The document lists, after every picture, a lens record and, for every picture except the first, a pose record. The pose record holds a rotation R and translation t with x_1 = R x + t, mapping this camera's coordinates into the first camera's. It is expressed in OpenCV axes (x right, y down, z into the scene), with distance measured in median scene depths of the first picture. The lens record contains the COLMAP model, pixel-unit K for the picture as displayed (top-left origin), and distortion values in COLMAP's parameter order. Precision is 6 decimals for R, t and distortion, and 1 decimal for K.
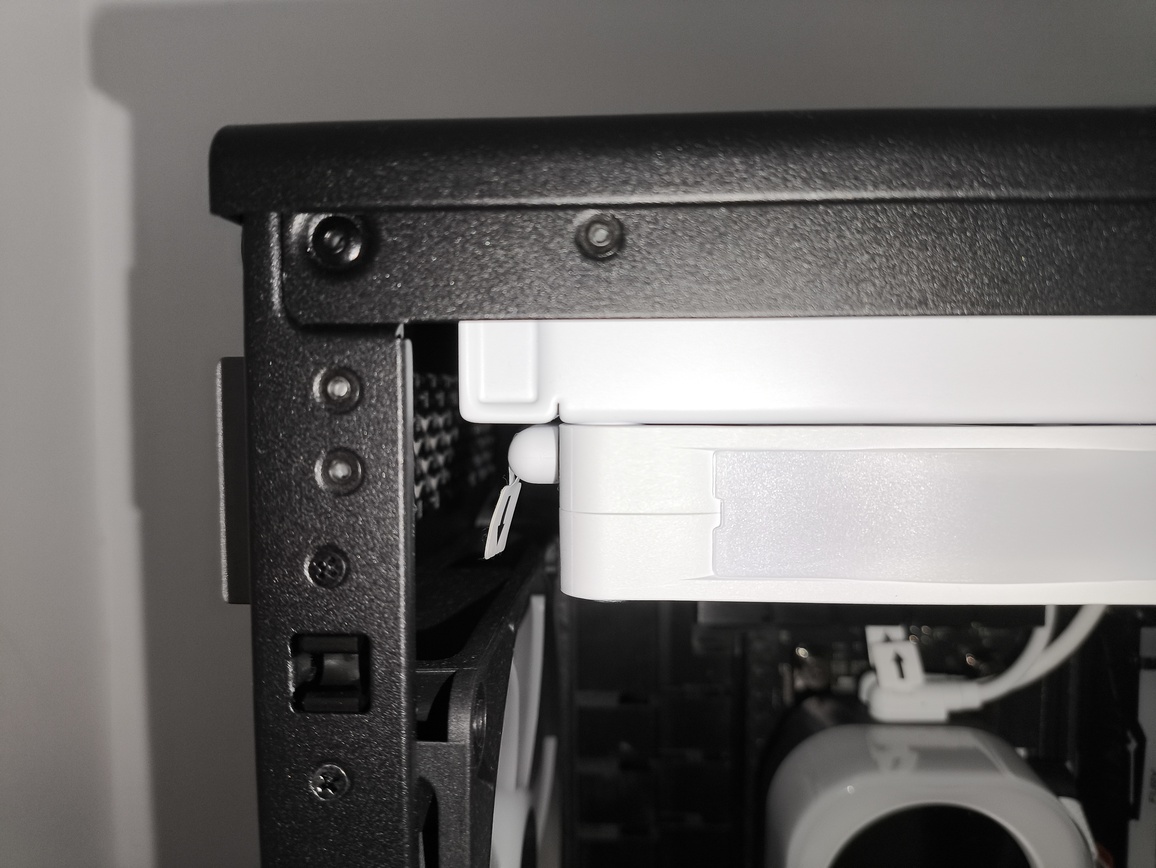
lens RADIAL K [[849.7, 0, 576.1], [0, 849.7, 435.6], [0, 0, 1]] dist [-0.000510, -0.023205]
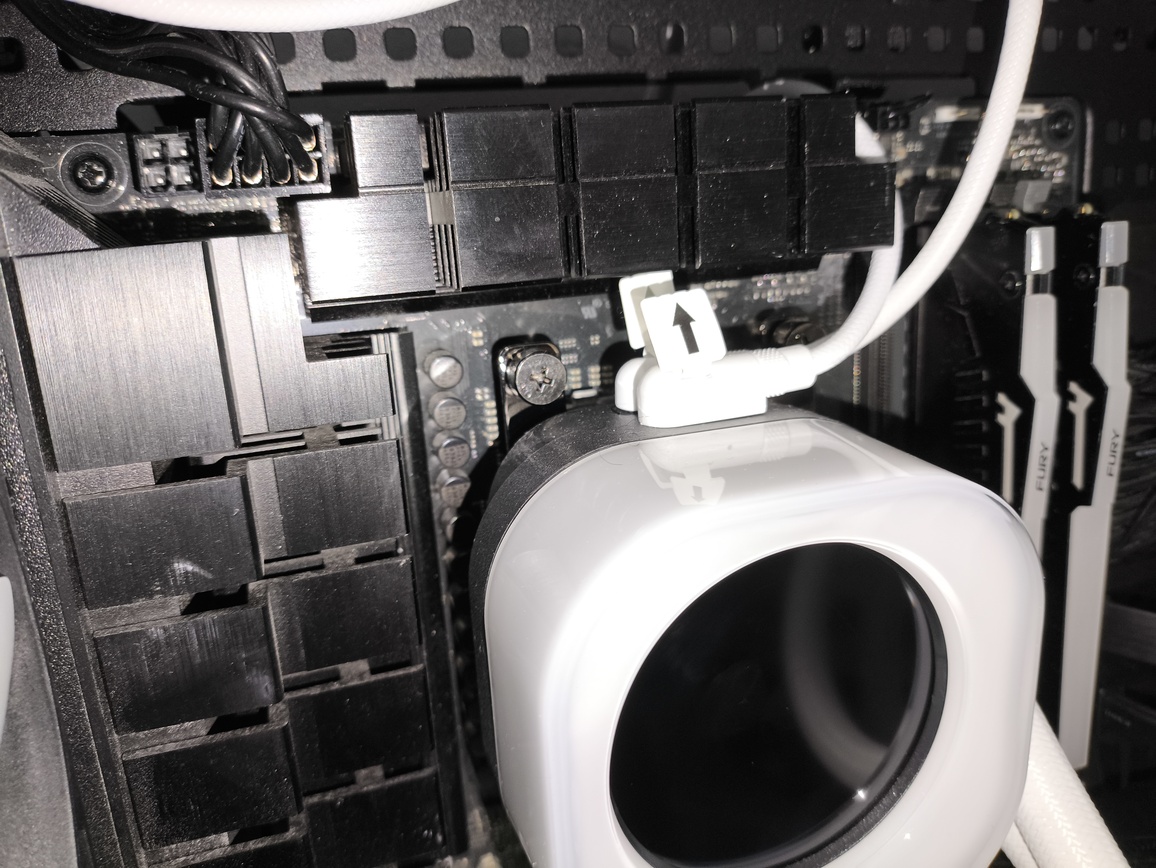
lens RADIAL K [[849.7, 0, 580.2], [0, 849.7, 428.7], [0, 0, 1]] dist [-0.000510, -0.023205]
pose [[0.927110, -0.141904, 0.346887, 0.114042], [0.079231, 0.978840, 0.188666, 0.223331], [-0.366319, -0.147430, 0.918735, 0.502197]]
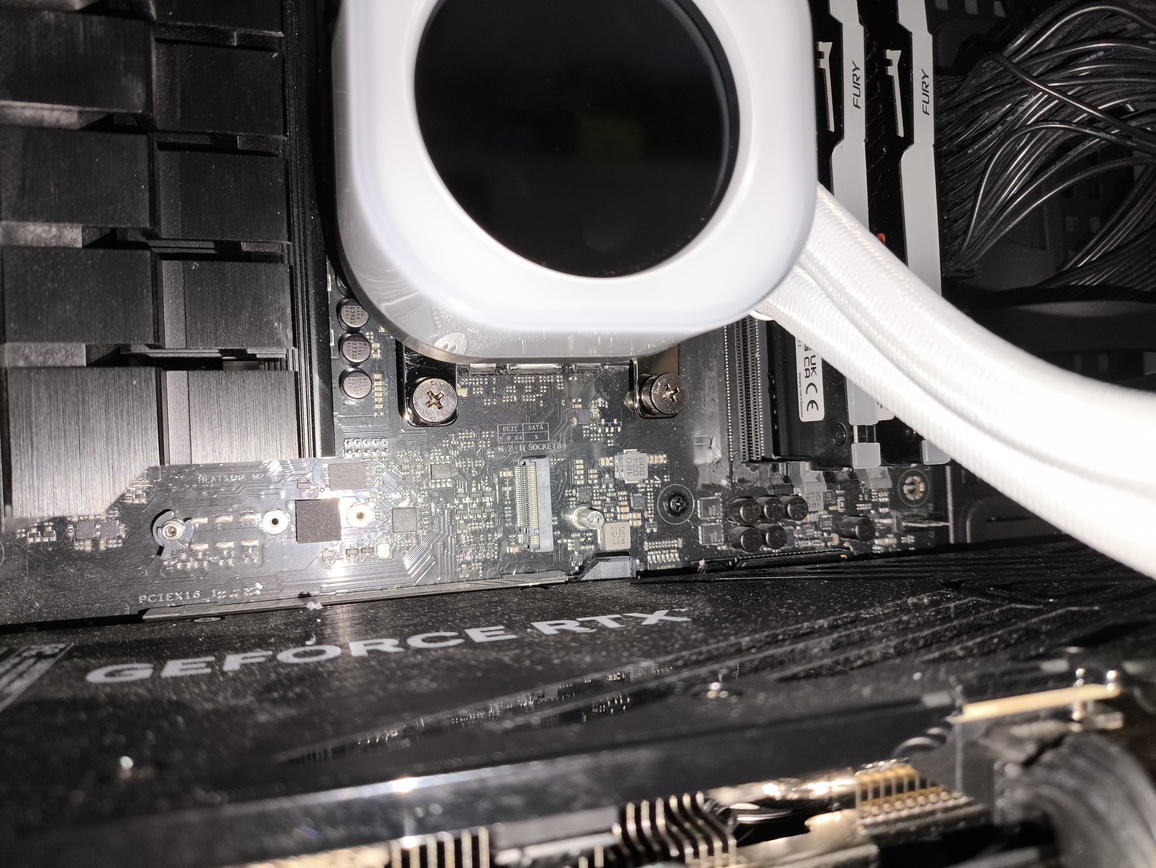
lens RADIAL K [[849.7, 0, 571.7], [0, 849.7, 435.5], [0, 0, 1]] dist [-0.000510, -0.023205]
pose [[0.921523, -0.032566, 0.386956, 0.135335], [0.064452, 0.995483, -0.069711, 0.763828], [-0.382938, 0.089181, 0.919459, 0.401788]]
